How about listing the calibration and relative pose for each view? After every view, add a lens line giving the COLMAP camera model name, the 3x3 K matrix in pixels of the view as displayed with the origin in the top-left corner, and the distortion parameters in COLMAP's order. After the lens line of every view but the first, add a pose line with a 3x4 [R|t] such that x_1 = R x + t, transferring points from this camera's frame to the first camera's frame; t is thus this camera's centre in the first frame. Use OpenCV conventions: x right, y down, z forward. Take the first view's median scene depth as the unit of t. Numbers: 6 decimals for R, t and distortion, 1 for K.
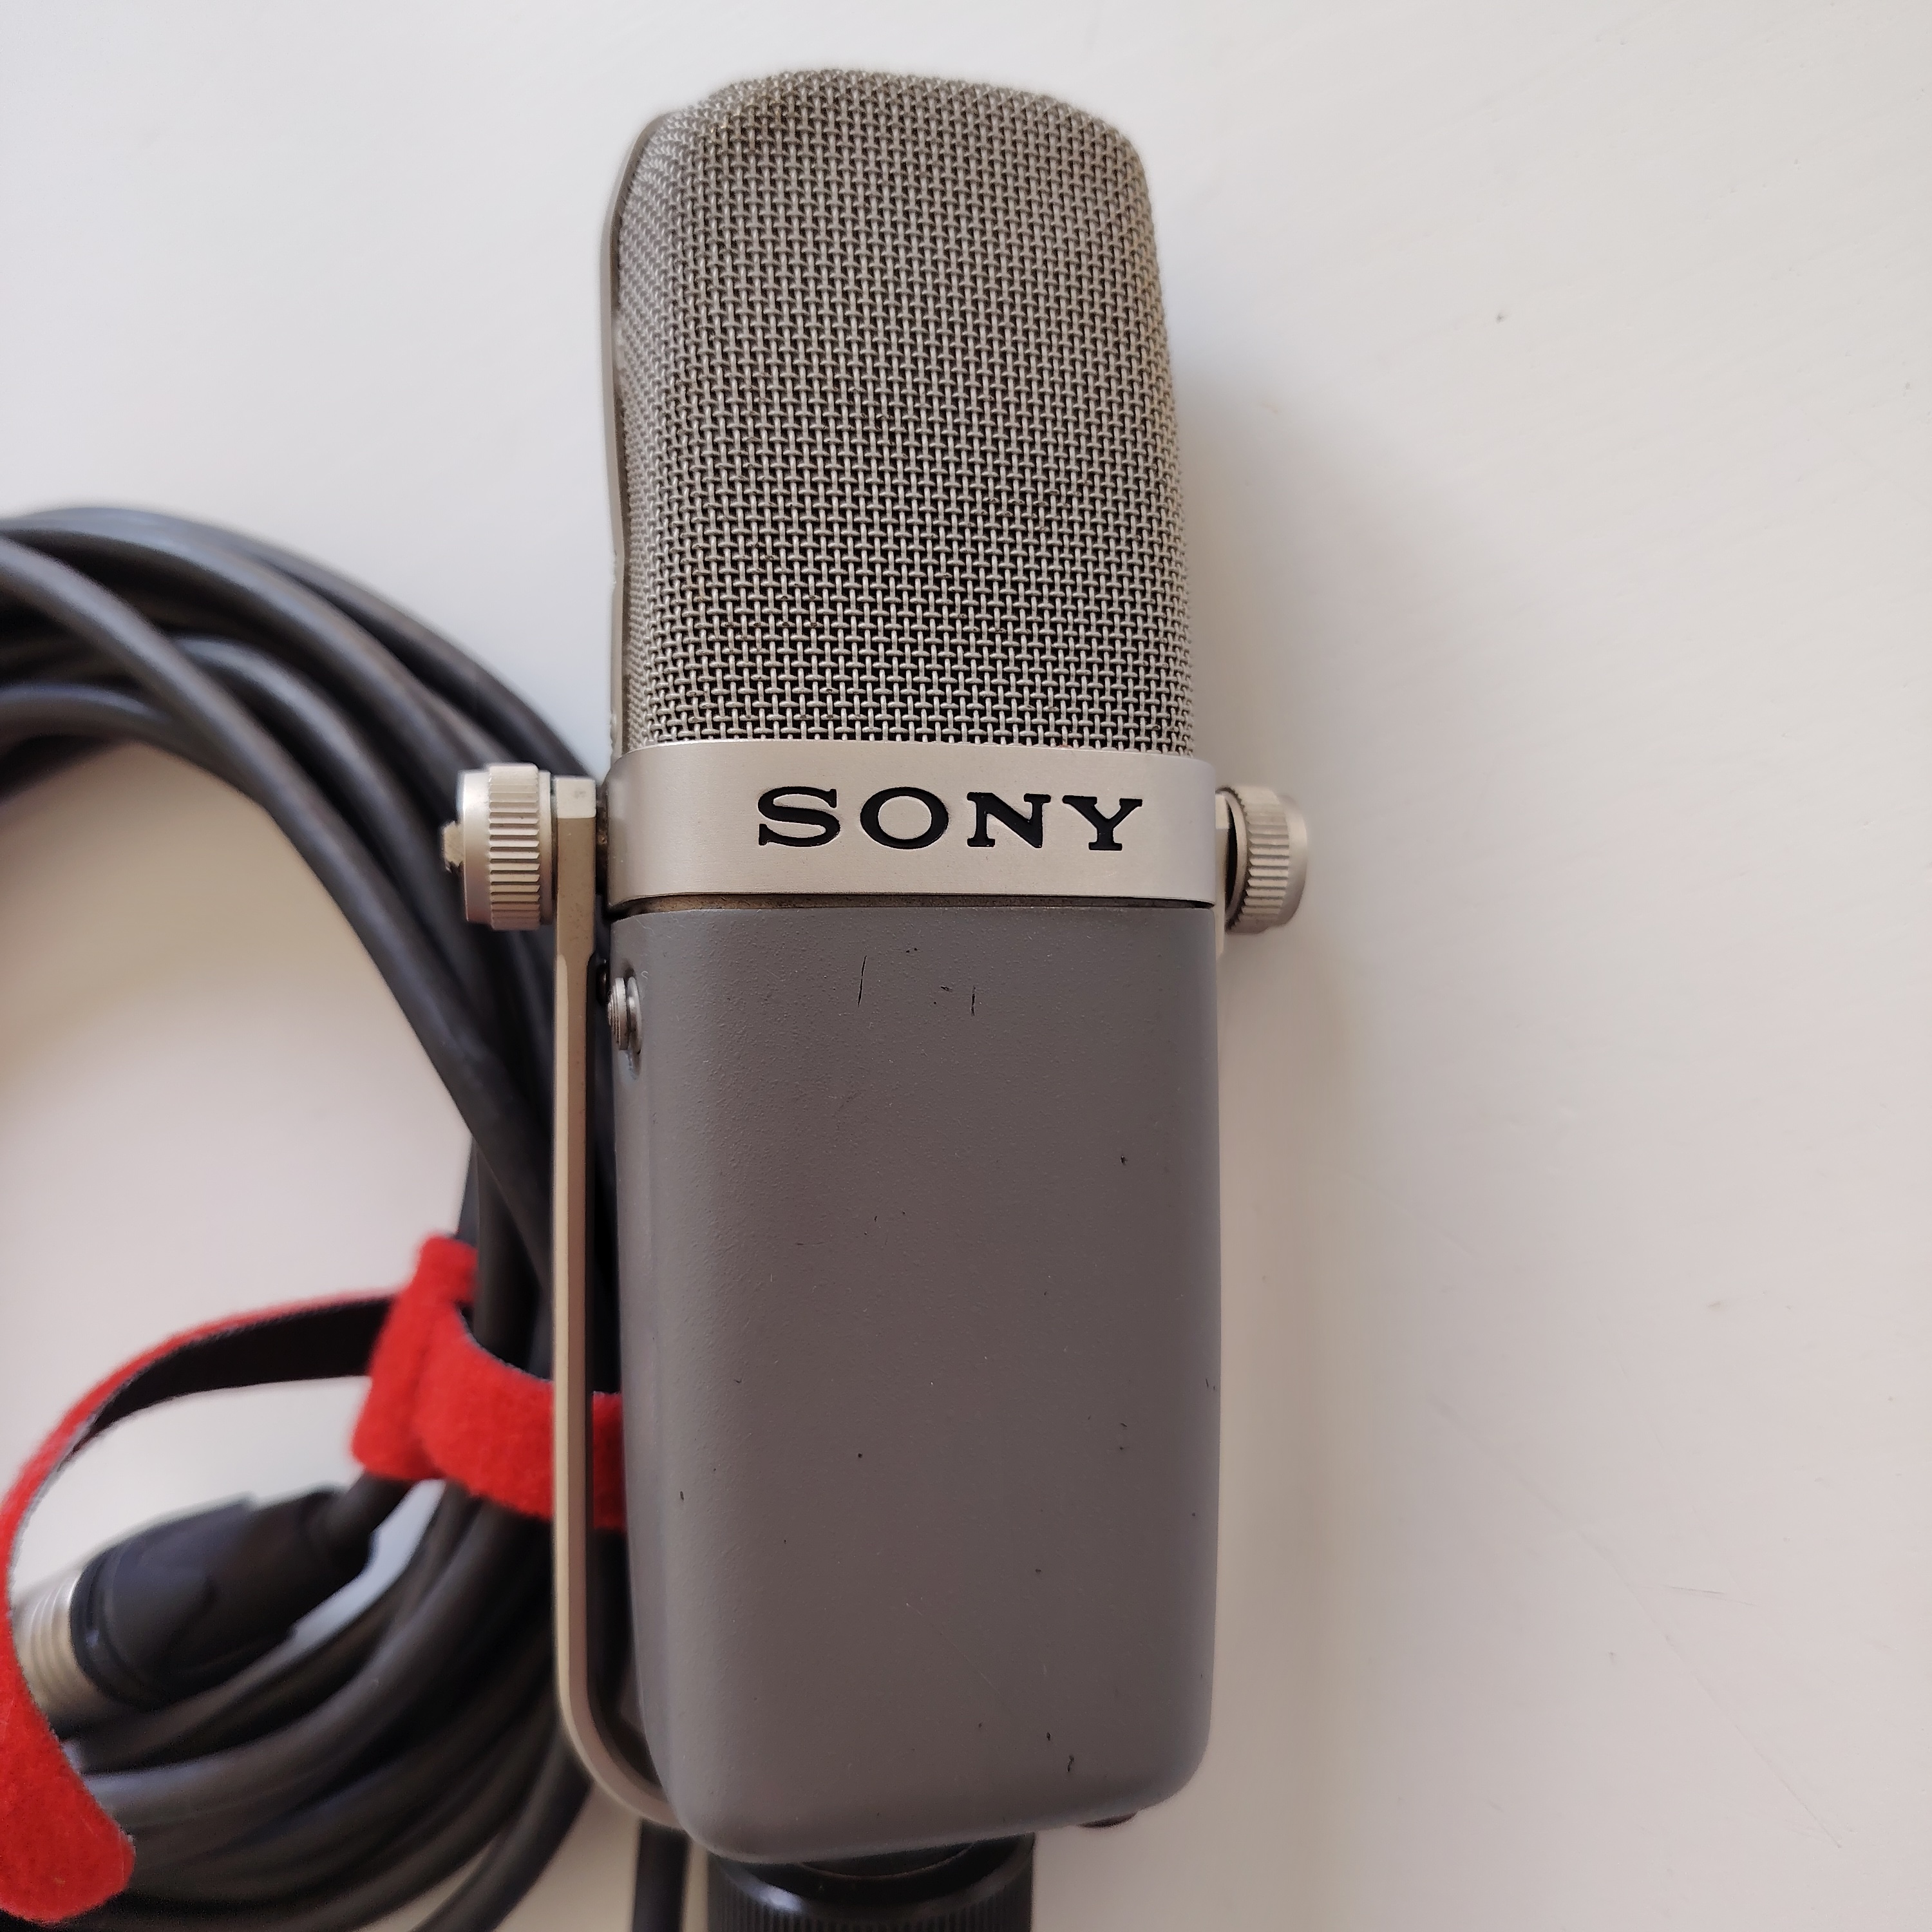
lens RADIAL K [[1727.9, 0, 956.1], [0, 1727.9, 977.4], [0, 0, 1]] dist [-0.020239, 0.000000]
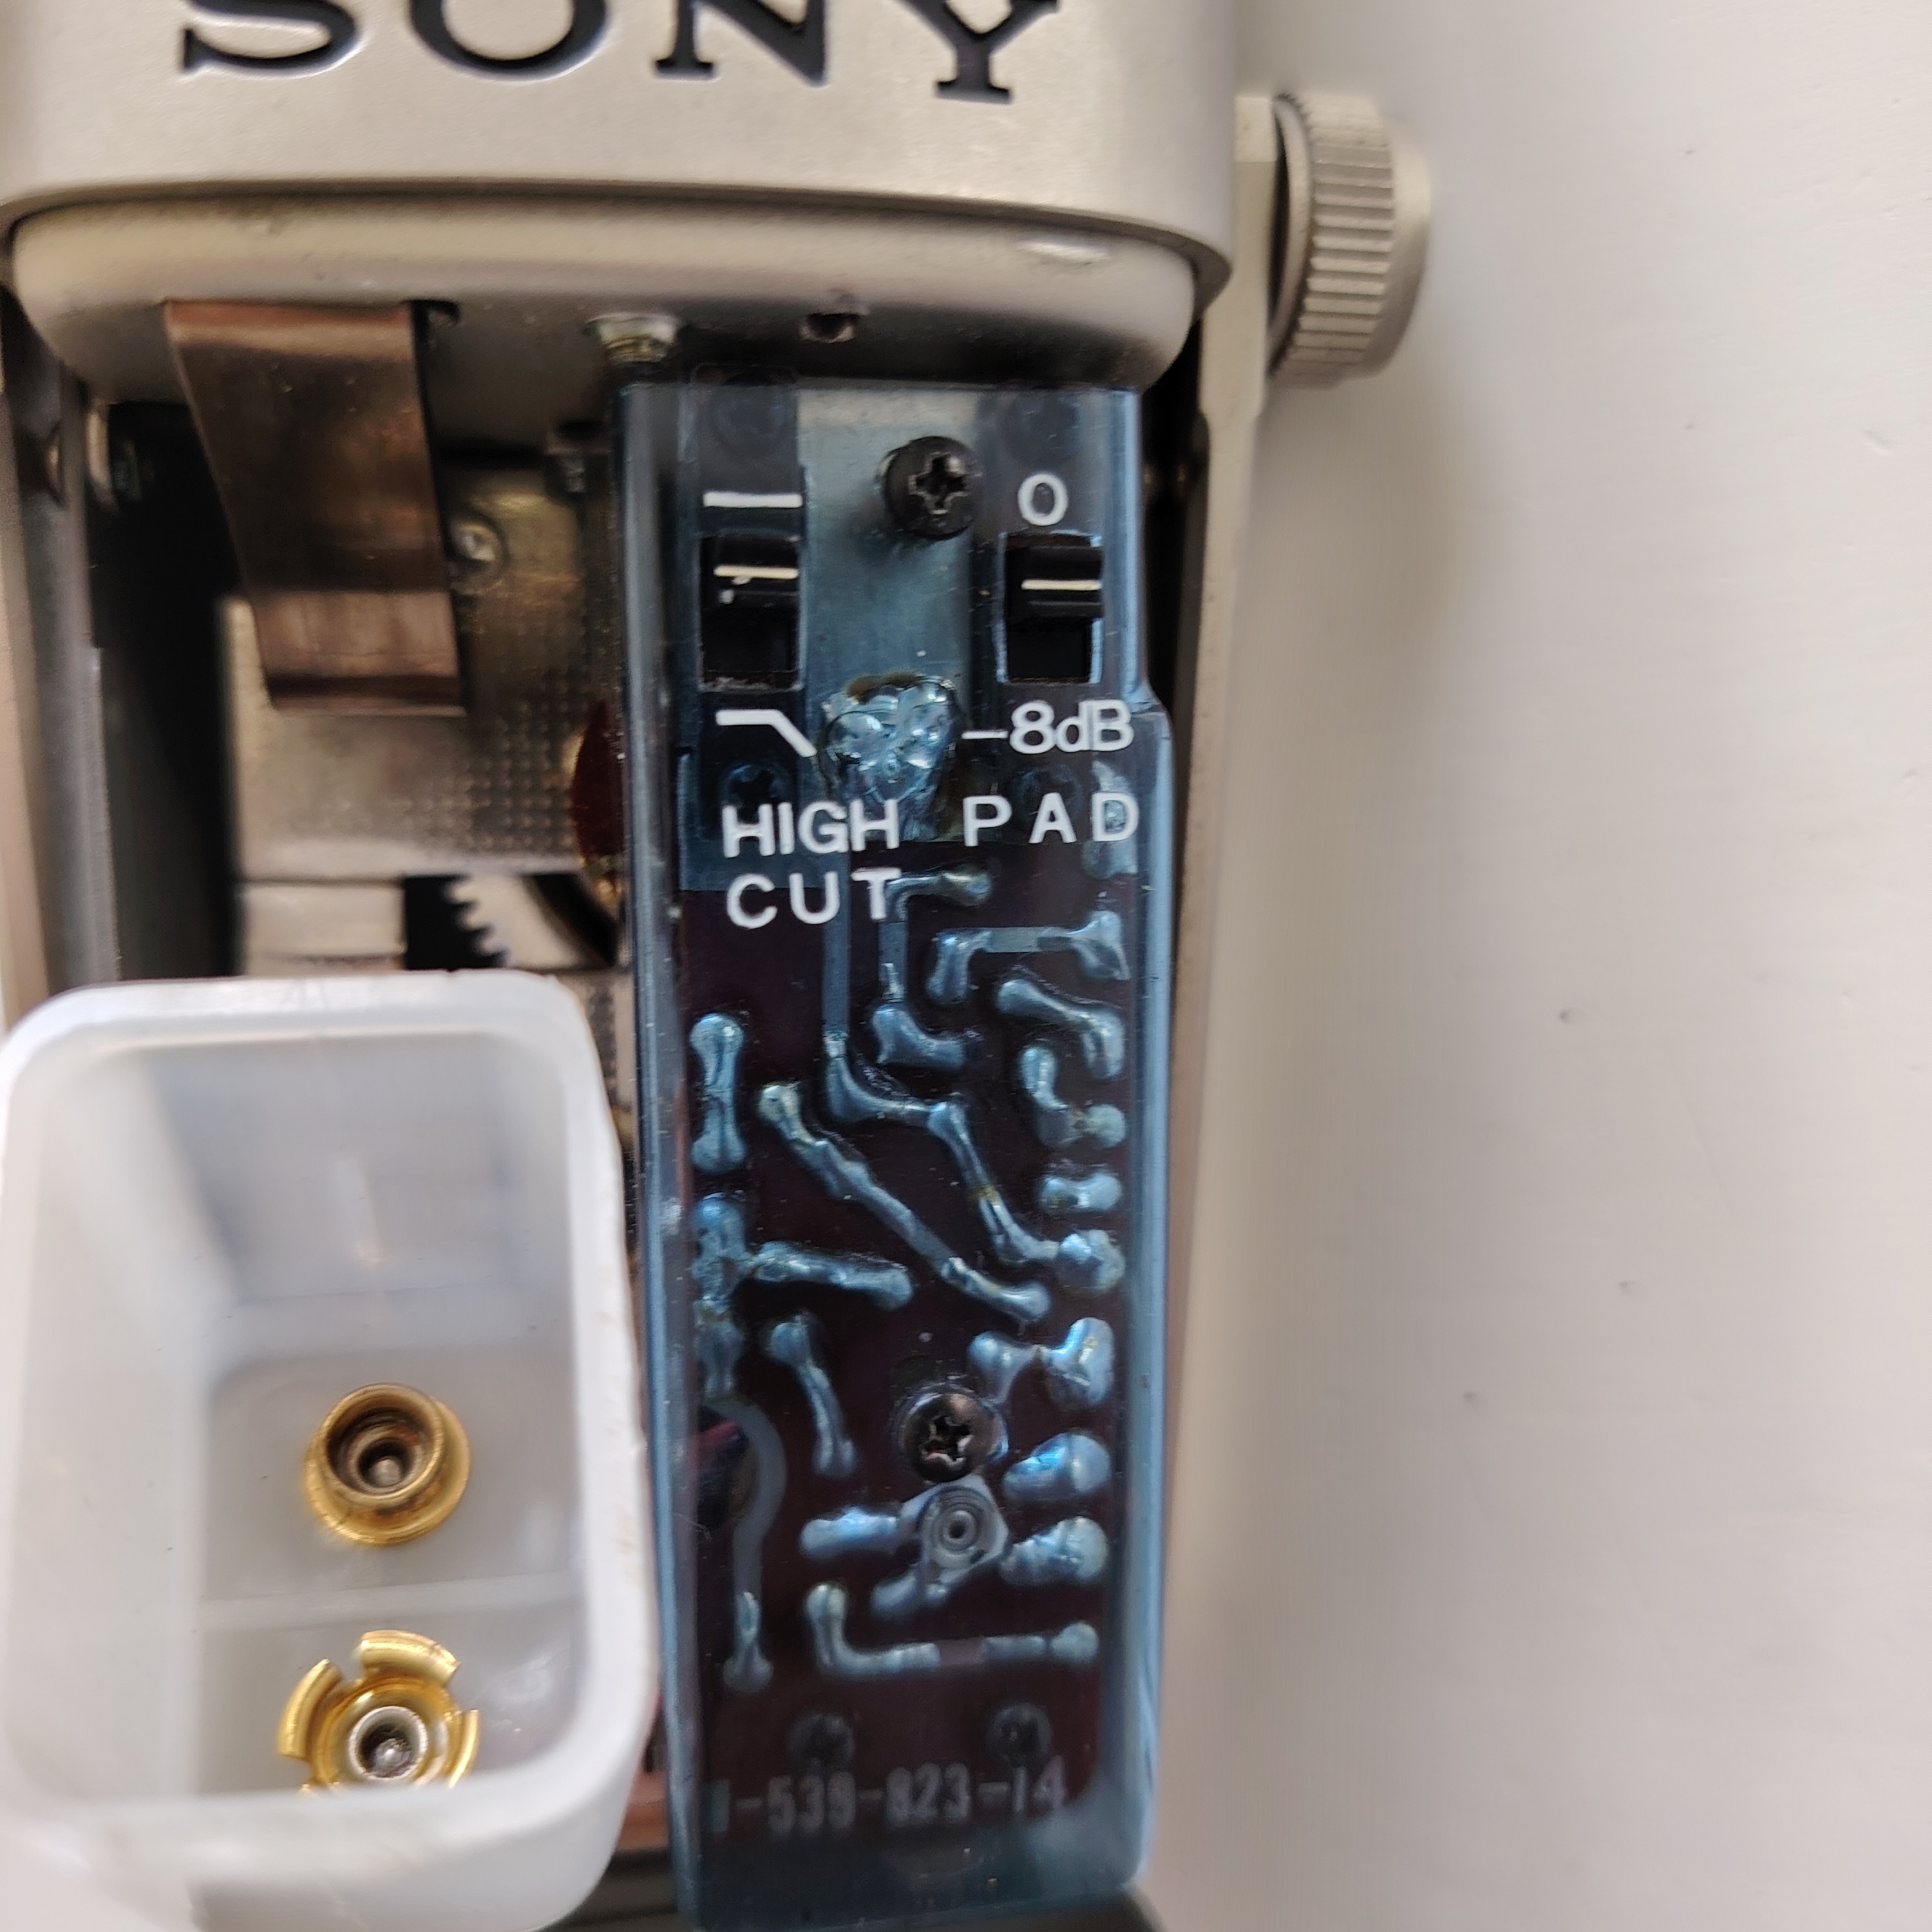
lens RADIAL K [[1727.9, 0, 927.3], [0, 1727.9, 982.2], [0, 0, 1]] dist [-0.020239, 0.000000]
pose [[0.995787, 0.012216, -0.090877, 0.118038], [0.001281, 0.989136, 0.147001, 0.089966], [0.091686, -0.146498, 0.984953, 0.515600]]
